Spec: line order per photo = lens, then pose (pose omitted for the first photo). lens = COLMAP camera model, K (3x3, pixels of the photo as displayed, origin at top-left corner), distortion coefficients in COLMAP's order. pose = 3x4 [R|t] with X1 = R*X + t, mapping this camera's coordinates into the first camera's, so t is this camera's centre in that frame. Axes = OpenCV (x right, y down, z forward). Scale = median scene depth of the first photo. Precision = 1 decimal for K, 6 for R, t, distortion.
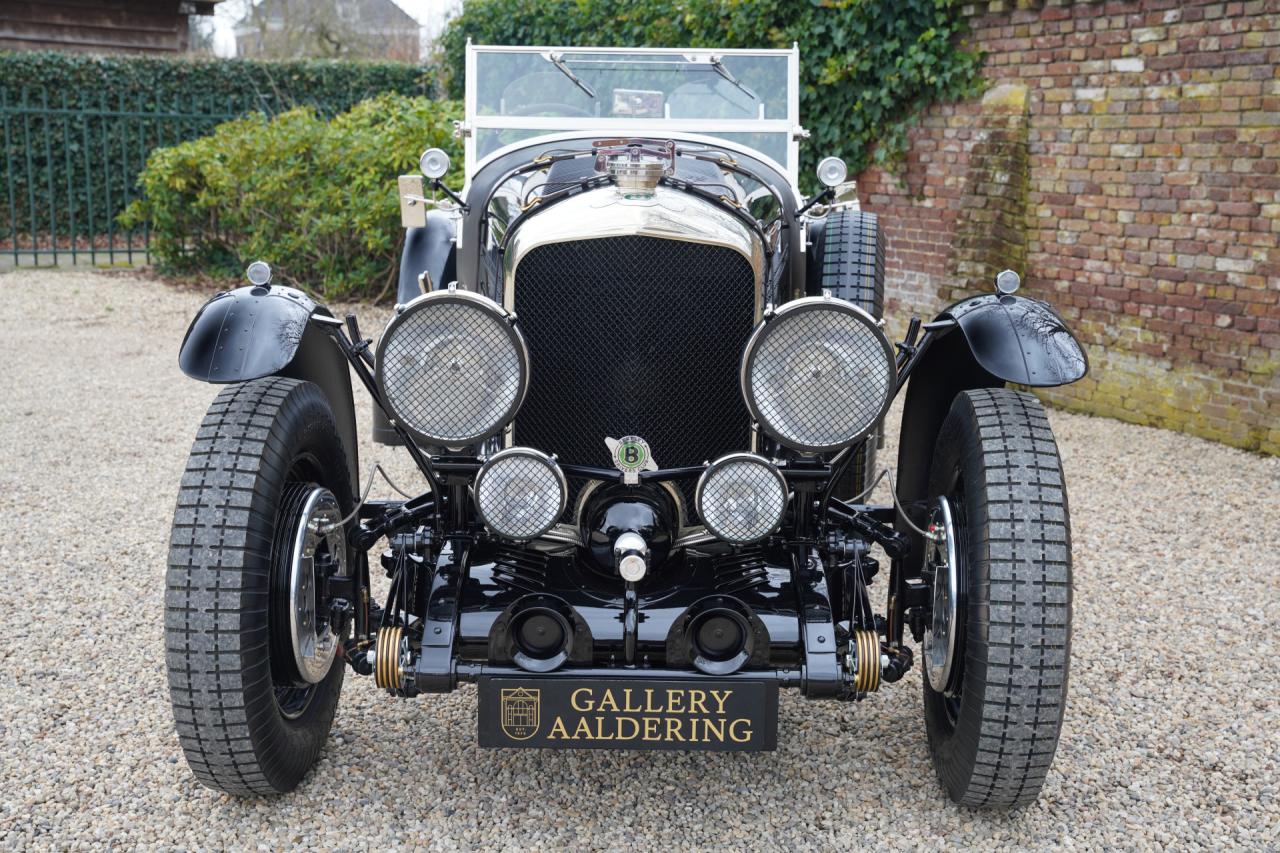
lens RADIAL K [[1603.7, 0, 622.9], [0, 1603.7, 412.5], [0, 0, 1]] dist [0.028141, 0.306084]
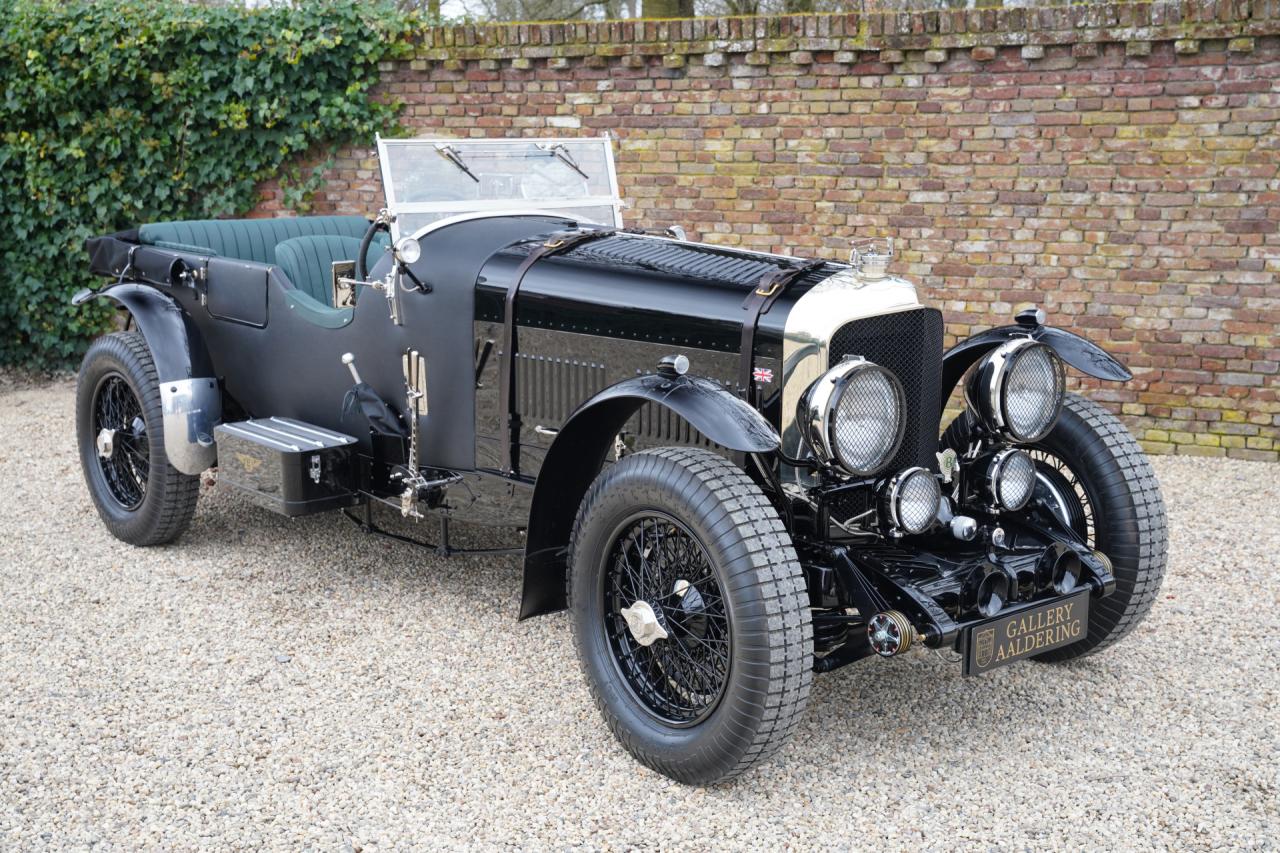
lens RADIAL K [[1640.8, 0, 640.0], [0, 1640.8, 426.5], [0, 0, 1]] dist [0.011181, 0.407604]
pose [[0.752118, -0.131069, 0.645864, -0.512094], [0.123028, 0.990719, 0.057784, -0.055461], [-0.647444, 0.035999, 0.761263, 0.030755]]
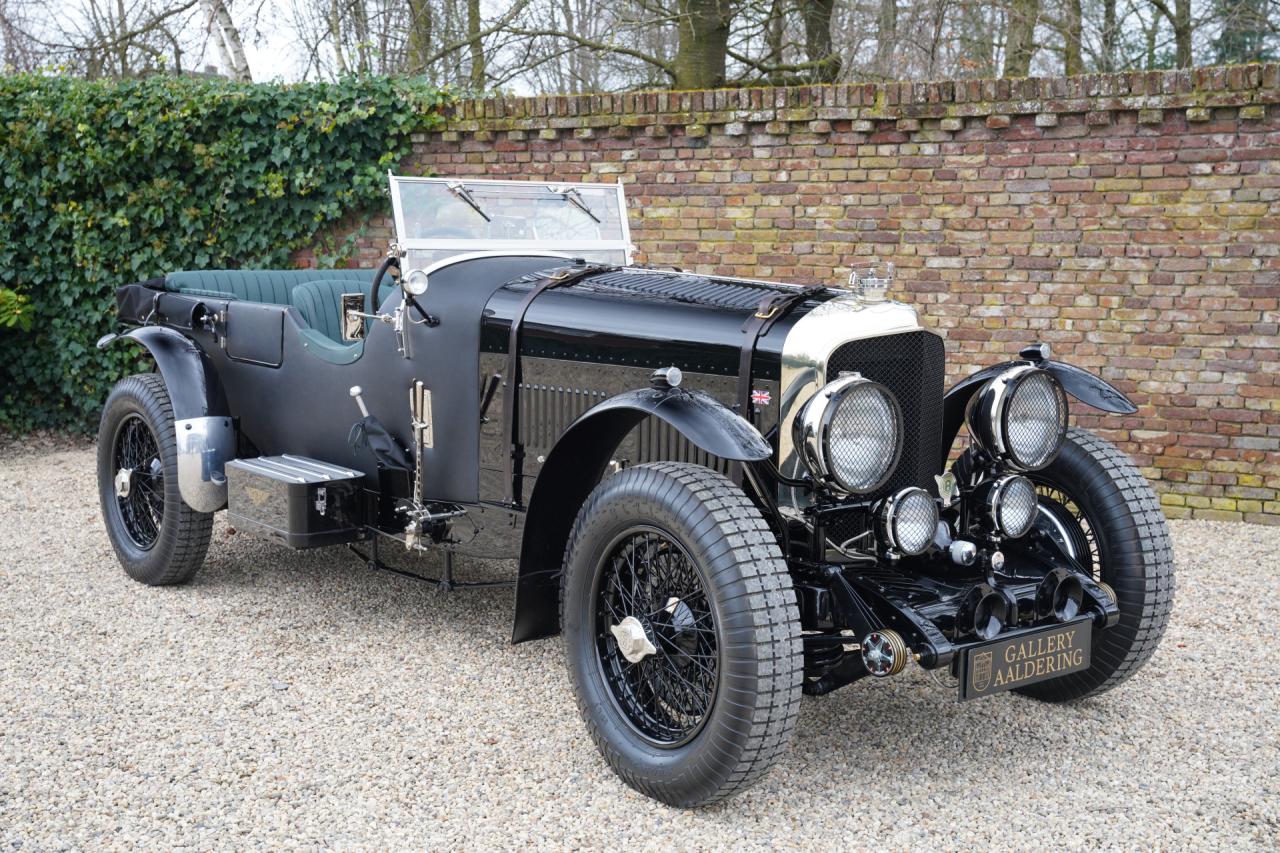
lens RADIAL K [[1588.3, 0, 642.5], [0, 1588.3, 434.9], [0, 0, 1]] dist [0.001124, 0.370428]
pose [[0.769492, -0.083917, 0.633119, -0.484719], [0.111160, 0.993797, -0.003380, -0.019488], [-0.628908, 0.072978, 0.774047, 0.040486]]
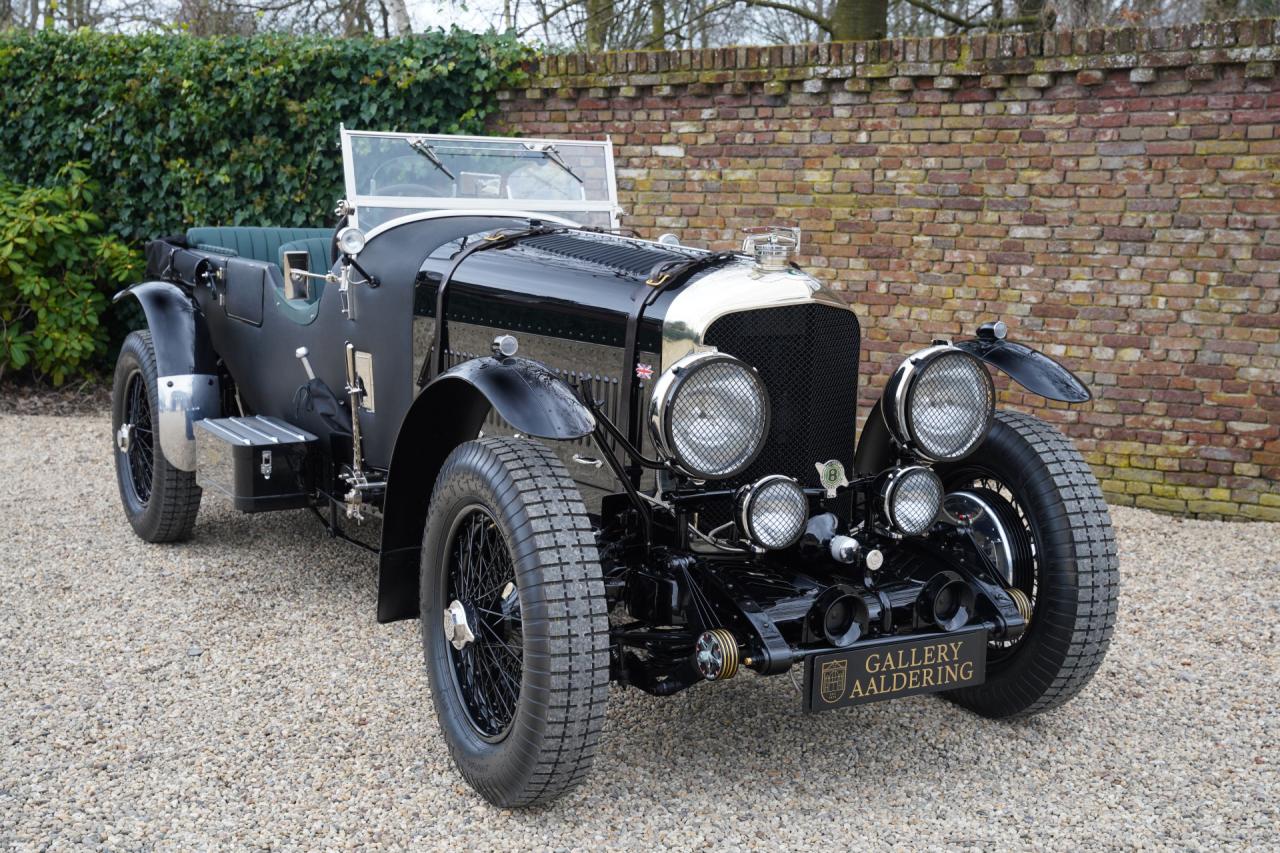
lens RADIAL K [[1619.0, 0, 641.1], [0, 1619.0, 437.7], [0, 0, 1]] dist [0.009196, 0.402806]
pose [[0.860975, -0.066257, 0.504313, -0.347921], [0.075709, 0.997128, 0.001751, -0.007763], [-0.502981, 0.036673, 0.863519, -0.015509]]
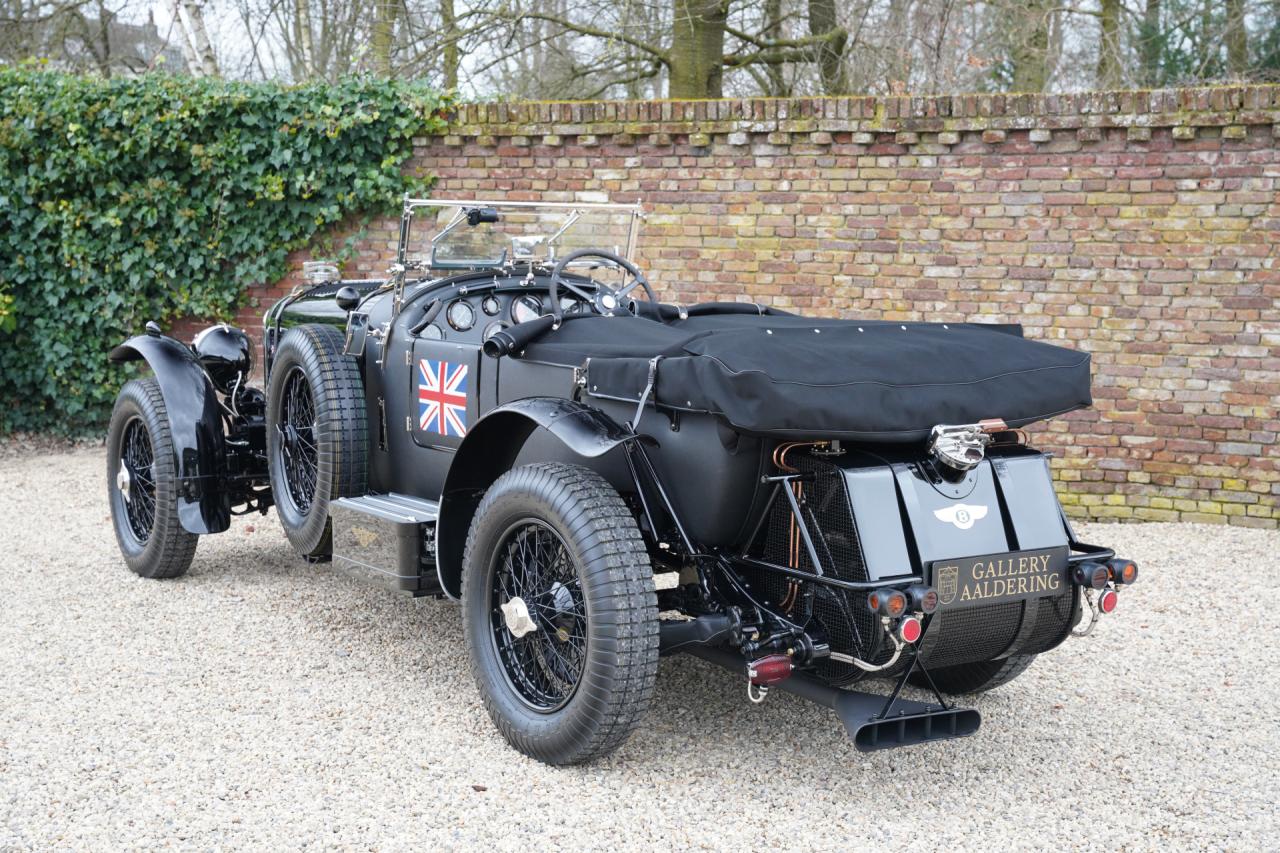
lens RADIAL K [[1879.5, 0, 638.7], [0, 1879.5, 435.8], [0, 0, 1]] dist [0.055959, 0.593362]
pose [[0.760934, -0.075171, 0.644460, -0.666812], [0.106524, 0.994262, -0.009804, -0.012065], [-0.640025, 0.076111, 0.764575, -0.138852]]
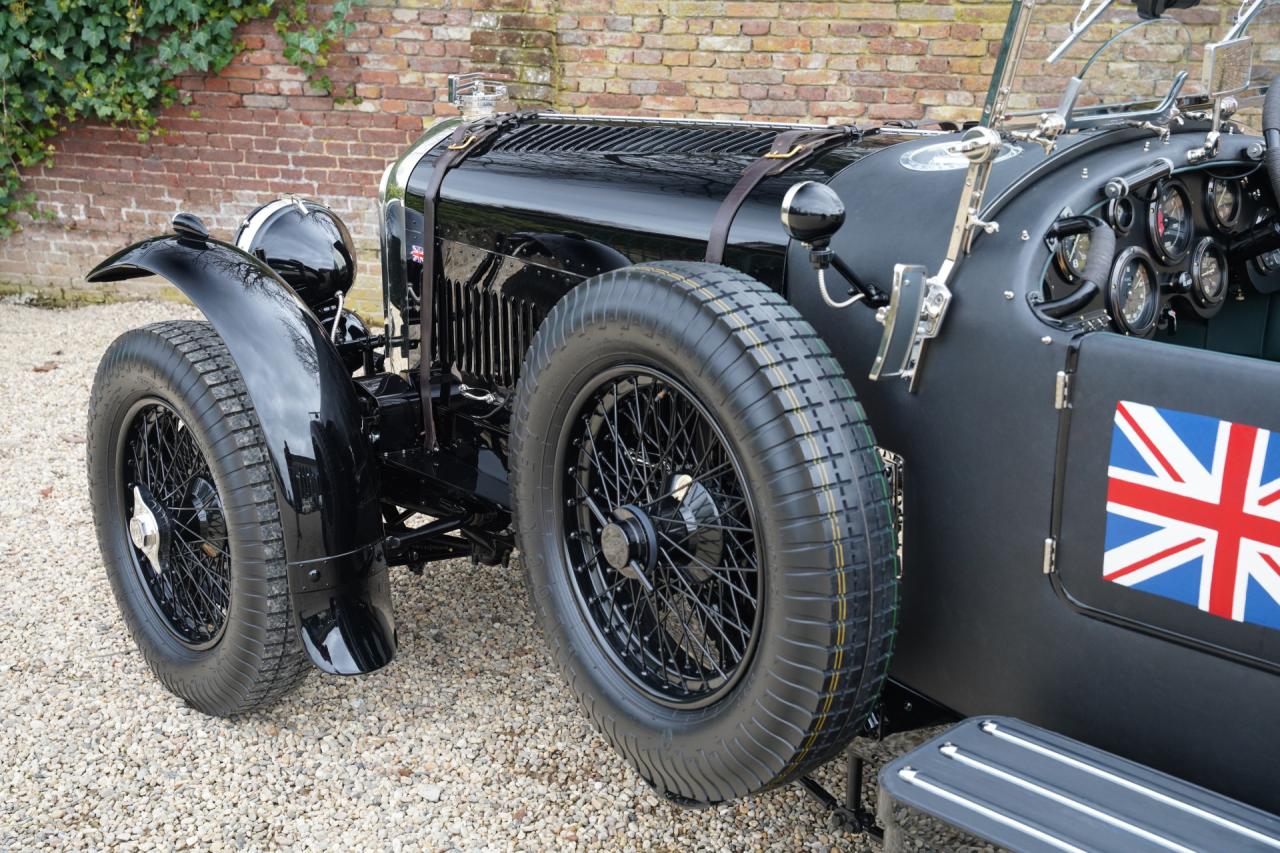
lens RADIAL K [[1640.8, 0, 640.0], [0, 1640.8, 426.5], [0, 0, 1]] dist [0.011181, 0.407604]
pose [[0.650148, -0.207448, 0.730939, -0.430529], [0.123684, 0.978070, 0.167573, -0.124856], [-0.749673, -0.018541, 0.661549, 0.491615]]
